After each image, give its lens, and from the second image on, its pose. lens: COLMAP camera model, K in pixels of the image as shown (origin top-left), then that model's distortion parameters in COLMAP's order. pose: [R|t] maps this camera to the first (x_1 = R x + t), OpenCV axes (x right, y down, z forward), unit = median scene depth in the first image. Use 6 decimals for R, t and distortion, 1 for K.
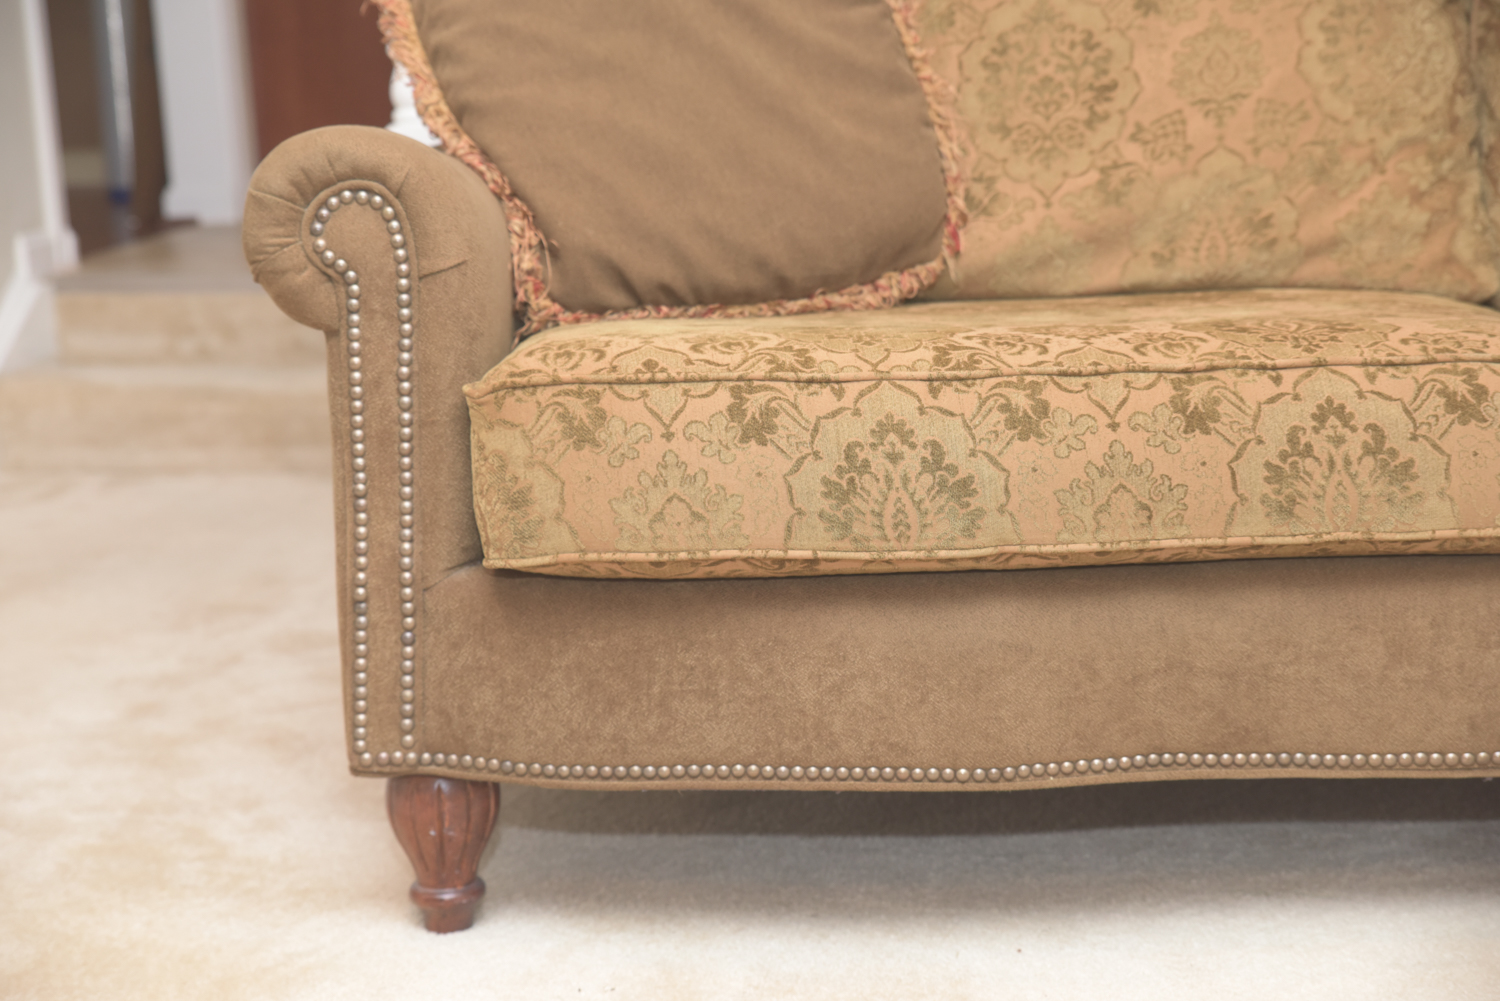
lens RADIAL K [[2447.7, 0, 750.0], [0, 2447.7, 500.5], [0, 0, 1]] dist [0.133941, 0.145281]
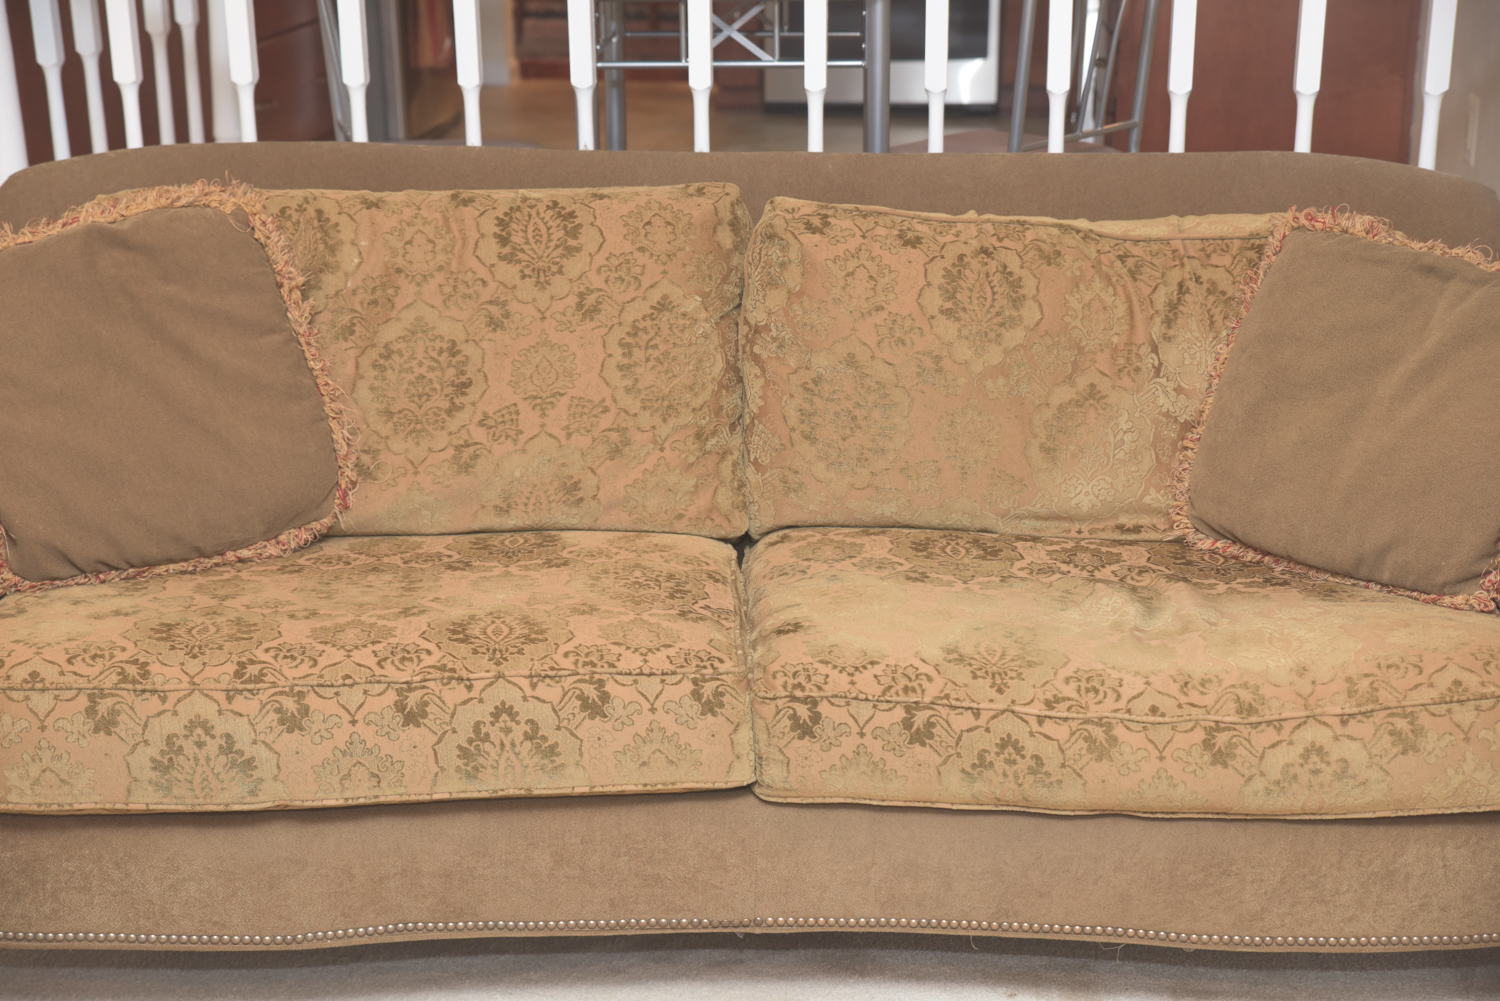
lens RADIAL K [[2275.0, 0, 750.0], [0, 2275.0, 500.5], [0, 0, 1]] dist [0.097111, 0.172143]
pose [[0.998604, 0.015222, 0.050574, 0.310766], [-0.020305, 0.994622, 0.101567, -0.303920], [-0.048756, -0.102452, 0.993542, -0.363046]]
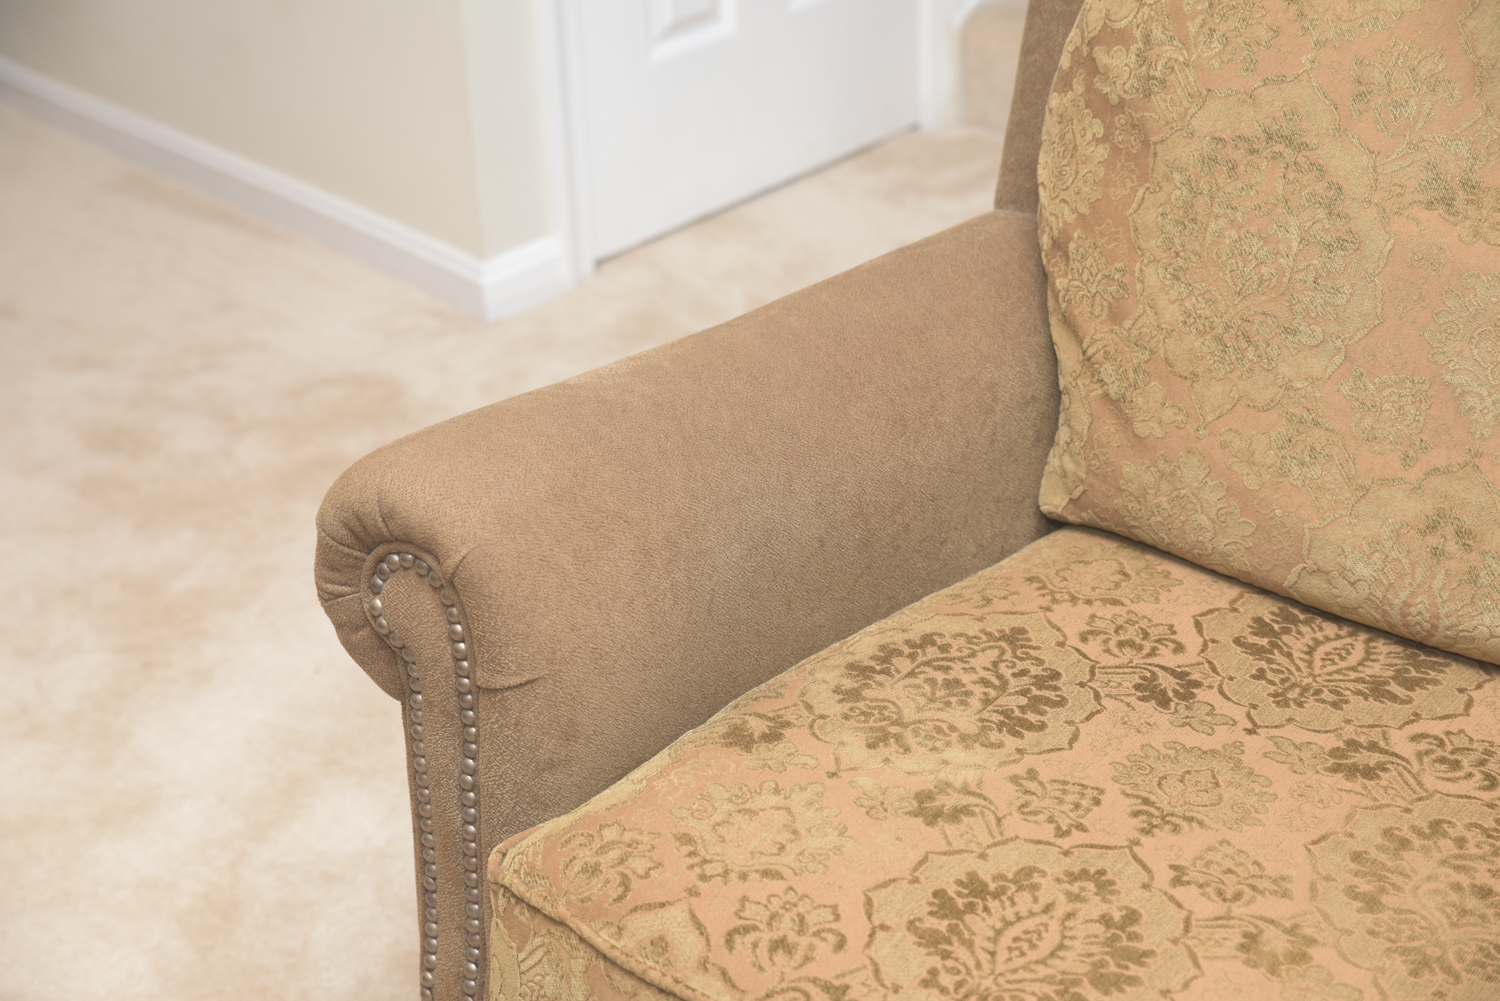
lens RADIAL K [[2636.4, 0, 750.0], [0, 2636.4, 500.5], [0, 0, 1]] dist [0.146193, 0.259150]
pose [[0.805379, 0.297920, -0.512454, 0.328217], [-0.120991, 0.928942, 0.349897, -0.438993], [0.580281, -0.219797, 0.784196, 0.448593]]
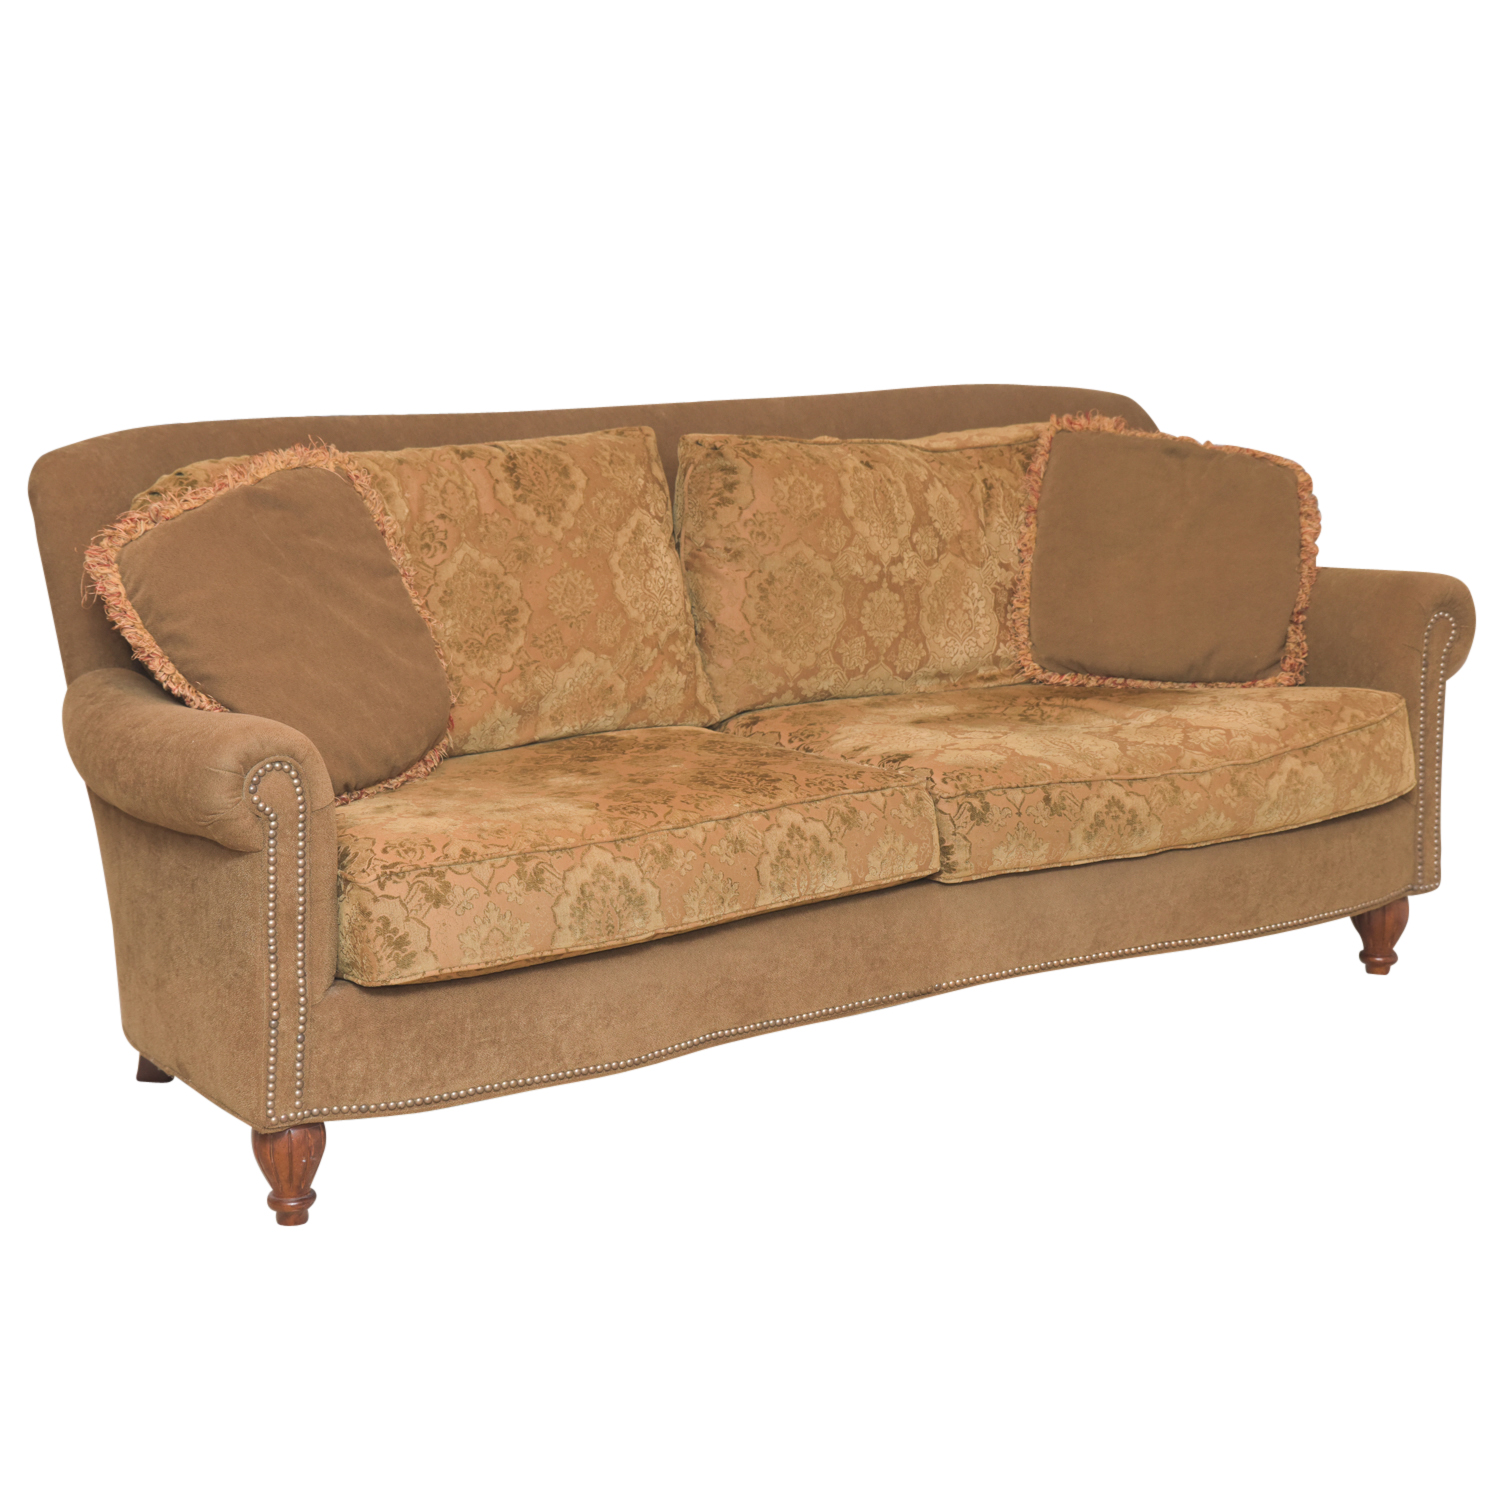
lens RADIAL K [[2772.9, 0, 750.0], [0, 2772.9, 750.0], [0, 0, 1]] dist [0.132246, -0.014240]
pose [[0.811313, -0.101973, 0.575650, -0.960282], [0.089307, 0.994731, 0.050343, -0.200792], [-0.577751, 0.010566, 0.816145, -0.652183]]
